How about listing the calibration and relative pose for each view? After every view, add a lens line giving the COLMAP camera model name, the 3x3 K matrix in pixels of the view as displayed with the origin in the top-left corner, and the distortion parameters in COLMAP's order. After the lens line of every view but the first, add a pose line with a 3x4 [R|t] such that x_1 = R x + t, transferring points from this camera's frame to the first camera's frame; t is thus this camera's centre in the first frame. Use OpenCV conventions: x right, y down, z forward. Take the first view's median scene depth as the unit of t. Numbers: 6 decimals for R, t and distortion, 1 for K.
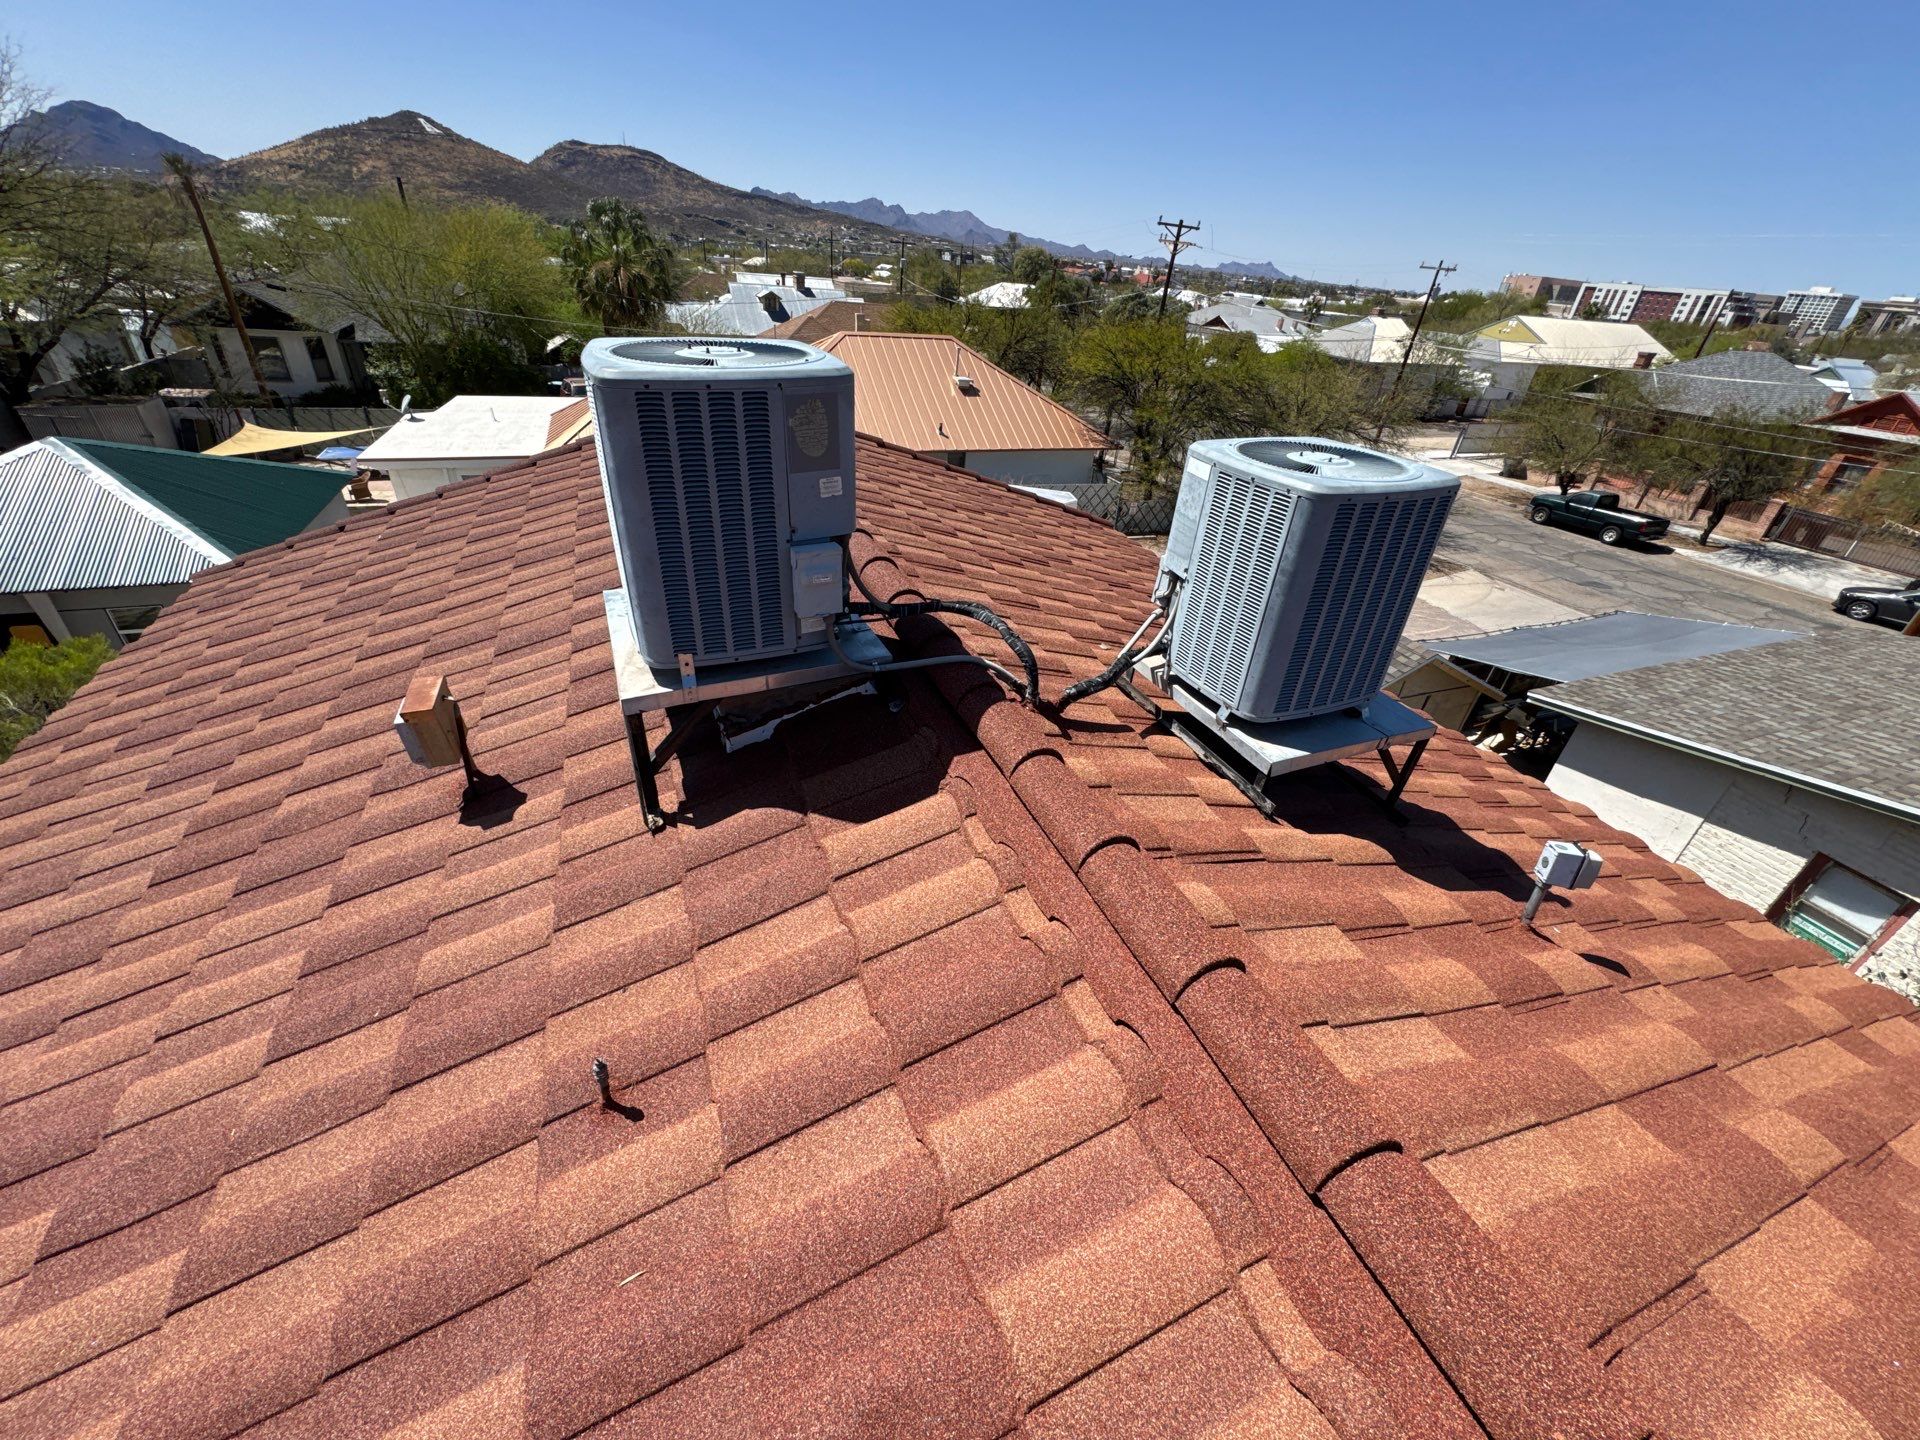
lens RADIAL K [[765.1, 0, 960.7], [0, 765.1, 707.8], [0, 0, 1]] dist [-0.006253, 0.001318]
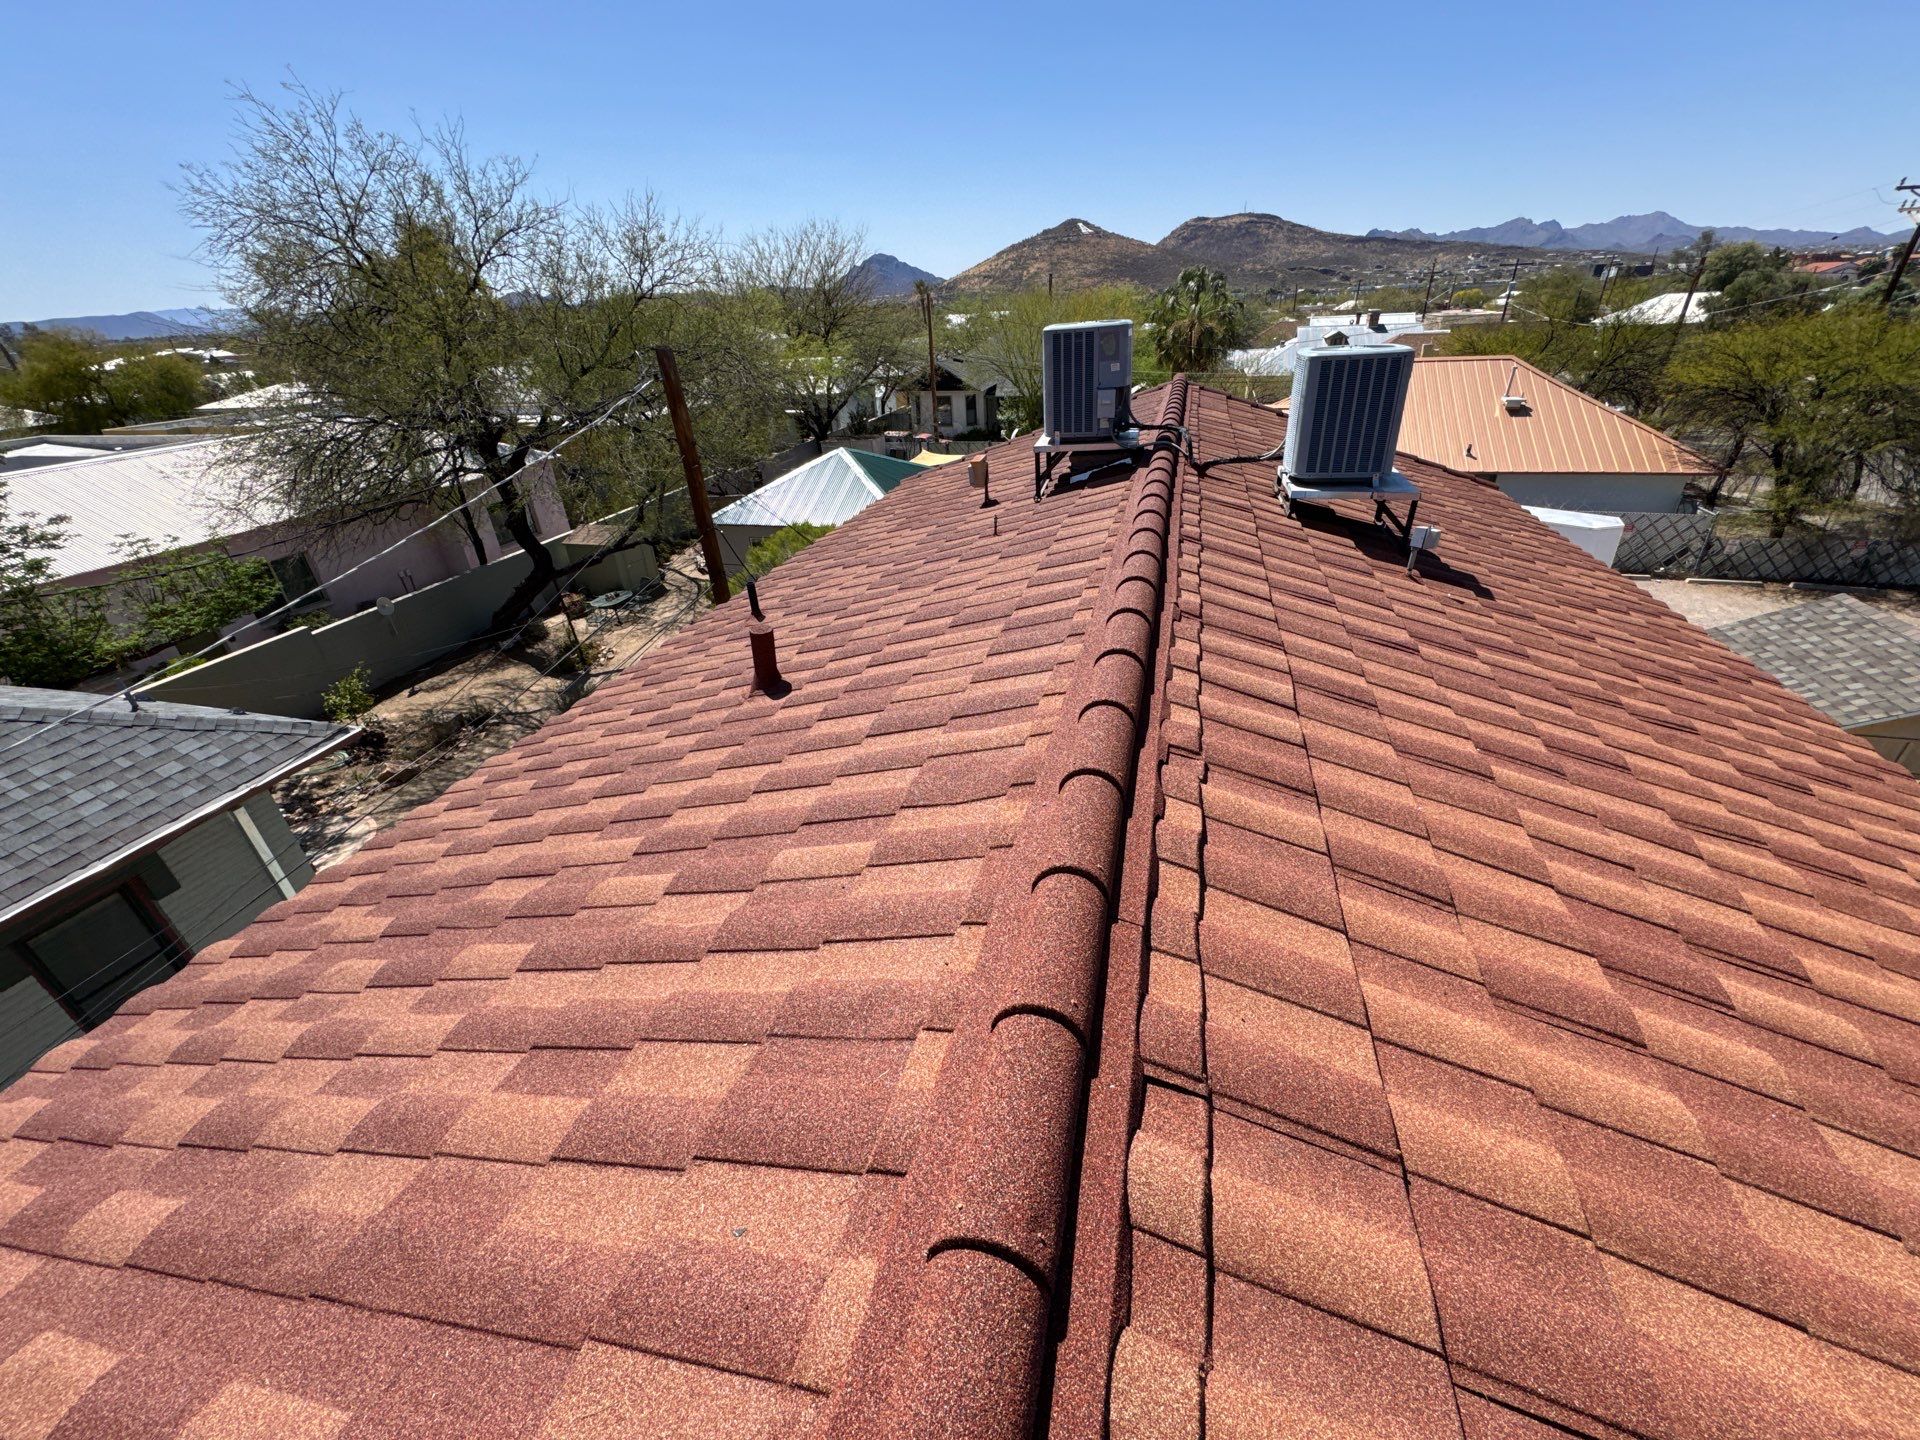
lens RADIAL K [[765.1, 0, 958.1], [0, 765.1, 709.5], [0, 0, 1]] dist [-0.006253, 0.001318]
pose [[0.784198, 0.188212, -0.591278, 0.059592], [-0.220357, 0.975250, 0.018181, 0.047213], [0.580066, 0.116035, 0.806263, -0.066861]]
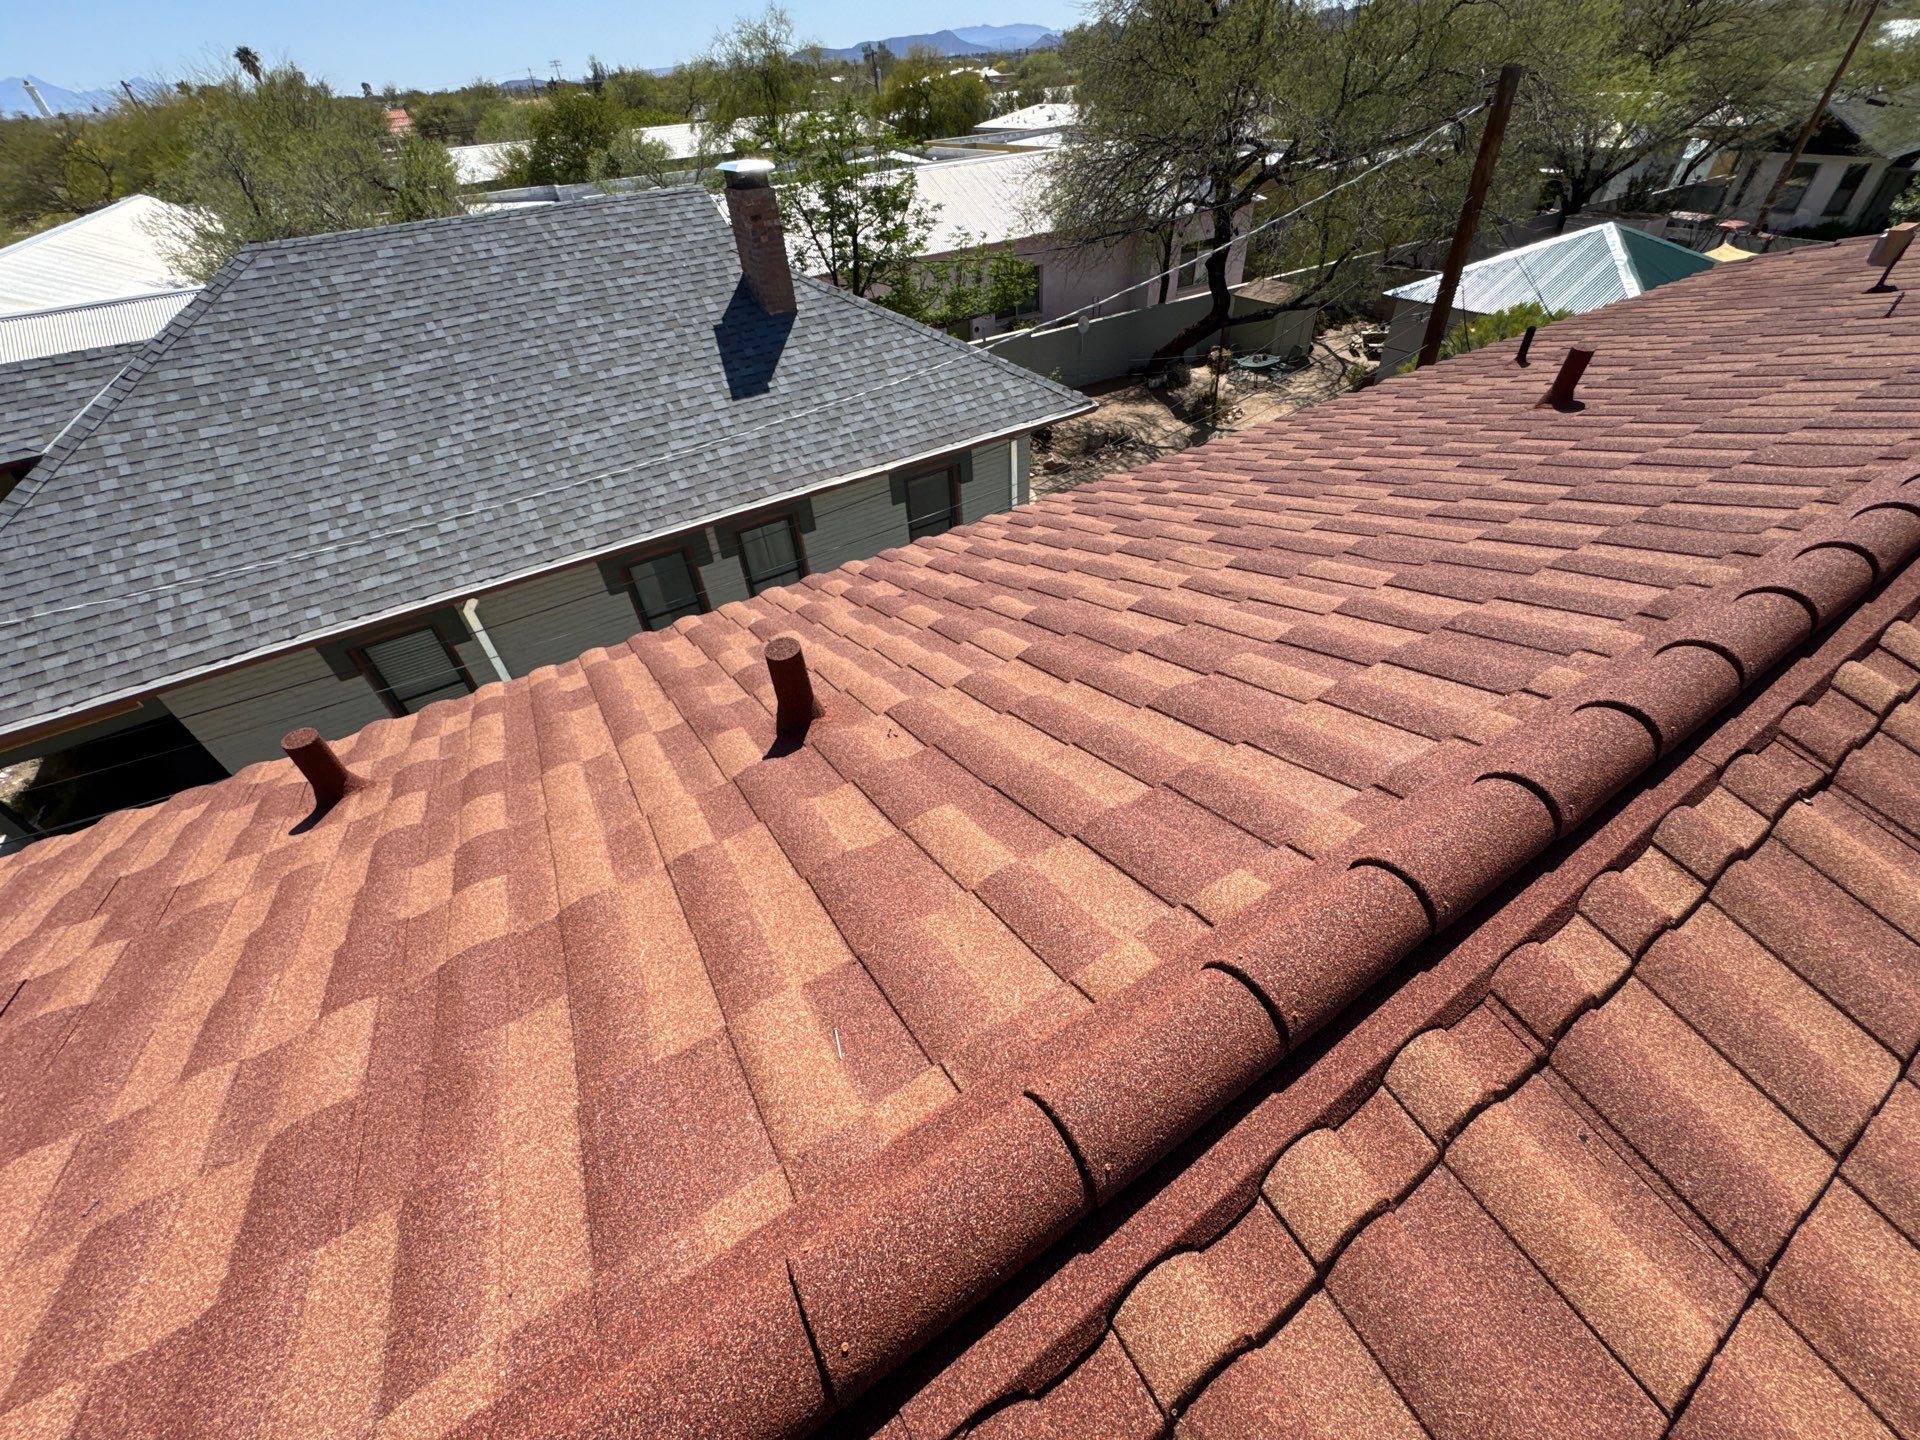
lens RADIAL K [[765.1, 0, 956.8], [0, 765.1, 711.5], [0, 0, 1]] dist [-0.006253, 0.001318]
pose [[0.158541, 0.571995, -0.804790, 0.083923], [-0.442896, 0.769692, 0.459801, 0.073194], [0.882444, 0.283541, 0.375362, -0.108716]]
